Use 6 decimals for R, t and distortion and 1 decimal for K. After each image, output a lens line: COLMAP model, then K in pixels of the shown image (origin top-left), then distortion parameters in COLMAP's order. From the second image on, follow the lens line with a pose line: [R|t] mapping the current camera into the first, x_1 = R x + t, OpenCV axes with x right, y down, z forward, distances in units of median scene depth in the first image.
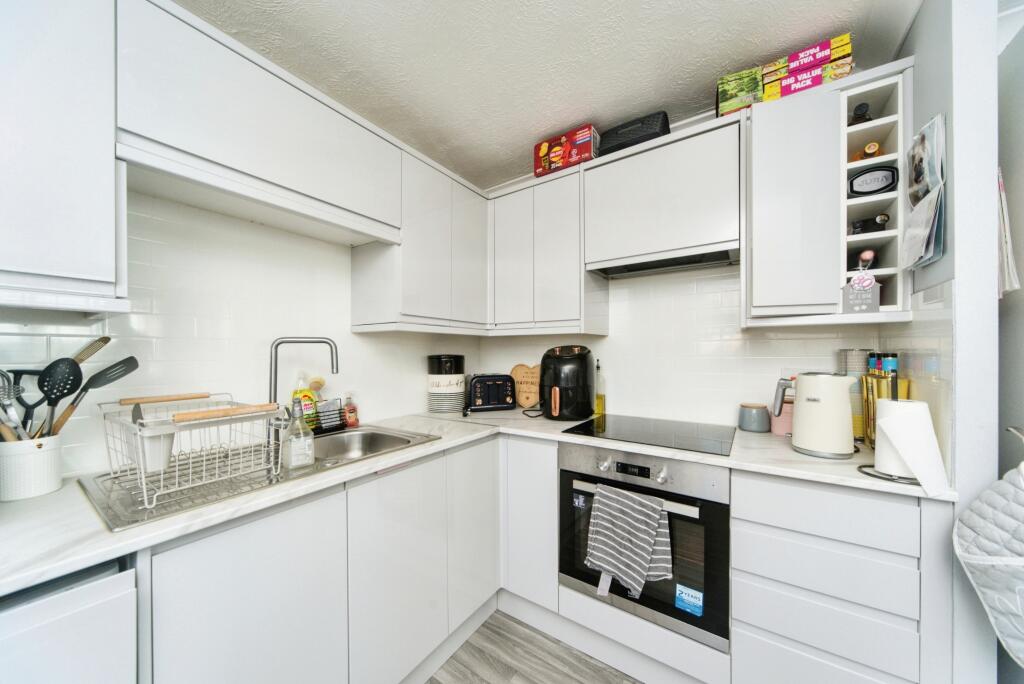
lens RADIAL K [[351.6, 0, 508.9], [0, 351.6, 353.1], [0, 0, 1]] dist [-0.000465, -0.000193]
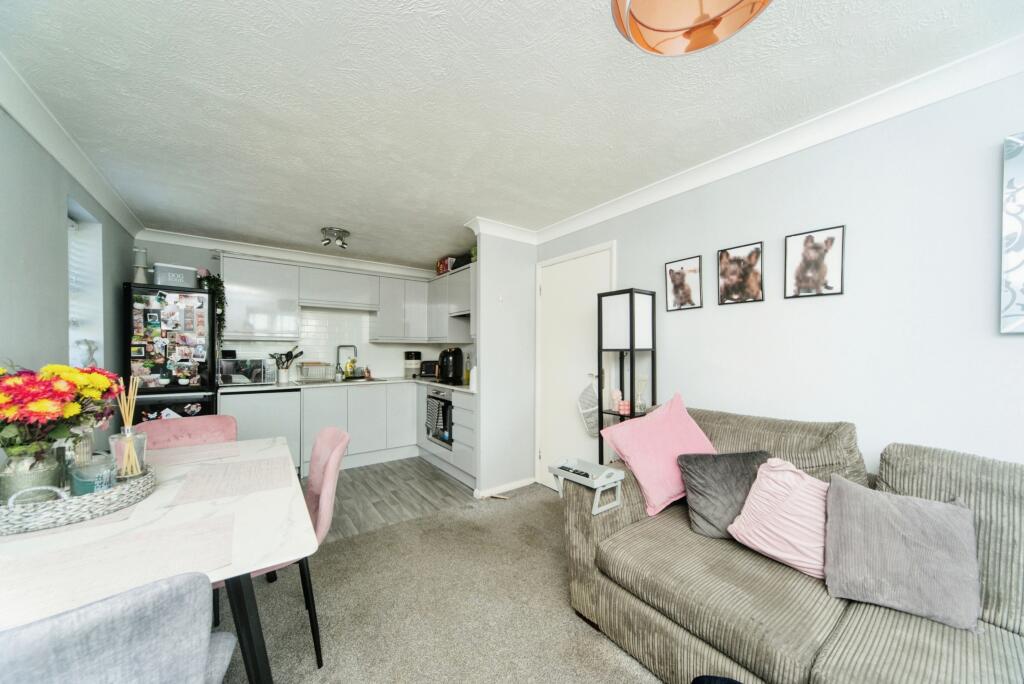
lens RADIAL K [[358.0, 0, 512.3], [0, 358.0, 356.8], [0, 0, 1]] dist [-0.000187, -0.000056]
pose [[0.944066, 0.012643, -0.329514, 1.568510], [-0.006520, 0.999785, 0.019678, -0.013081], [0.329692, -0.016429, 0.943946, -1.275893]]
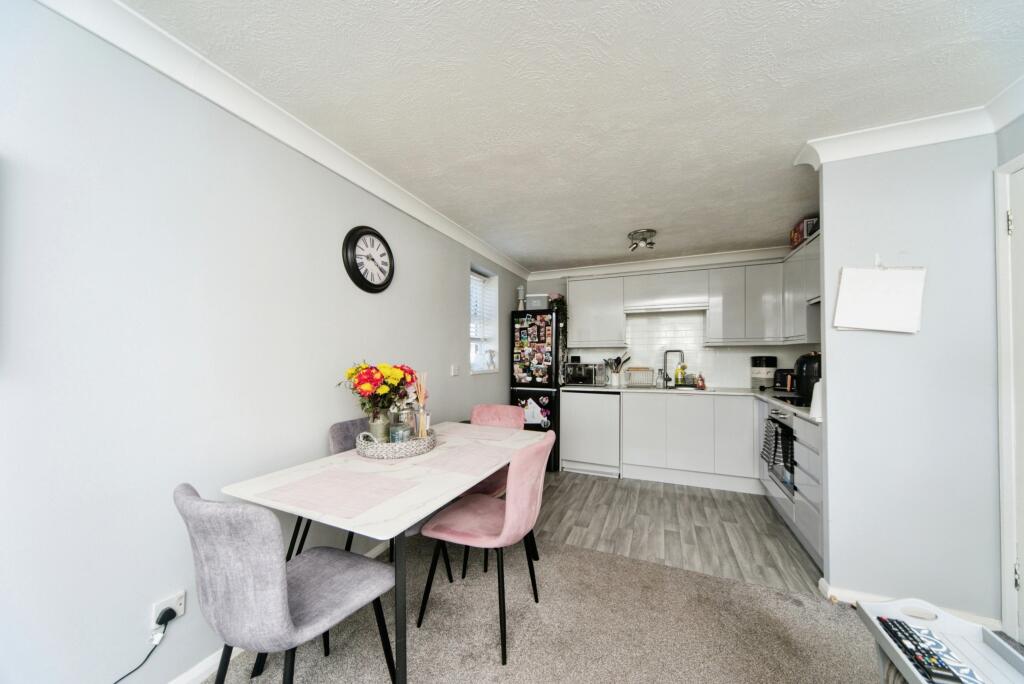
lens RADIAL K [[351.6, 0, 508.9], [0, 351.6, 353.1], [0, 0, 1]] dist [-0.000465, -0.000193]
pose [[0.184562, -0.008846, -0.982781, 1.723124], [0.003432, 0.999959, -0.008356, -0.001552], [0.982815, -0.001831, 0.184585, -0.738706]]
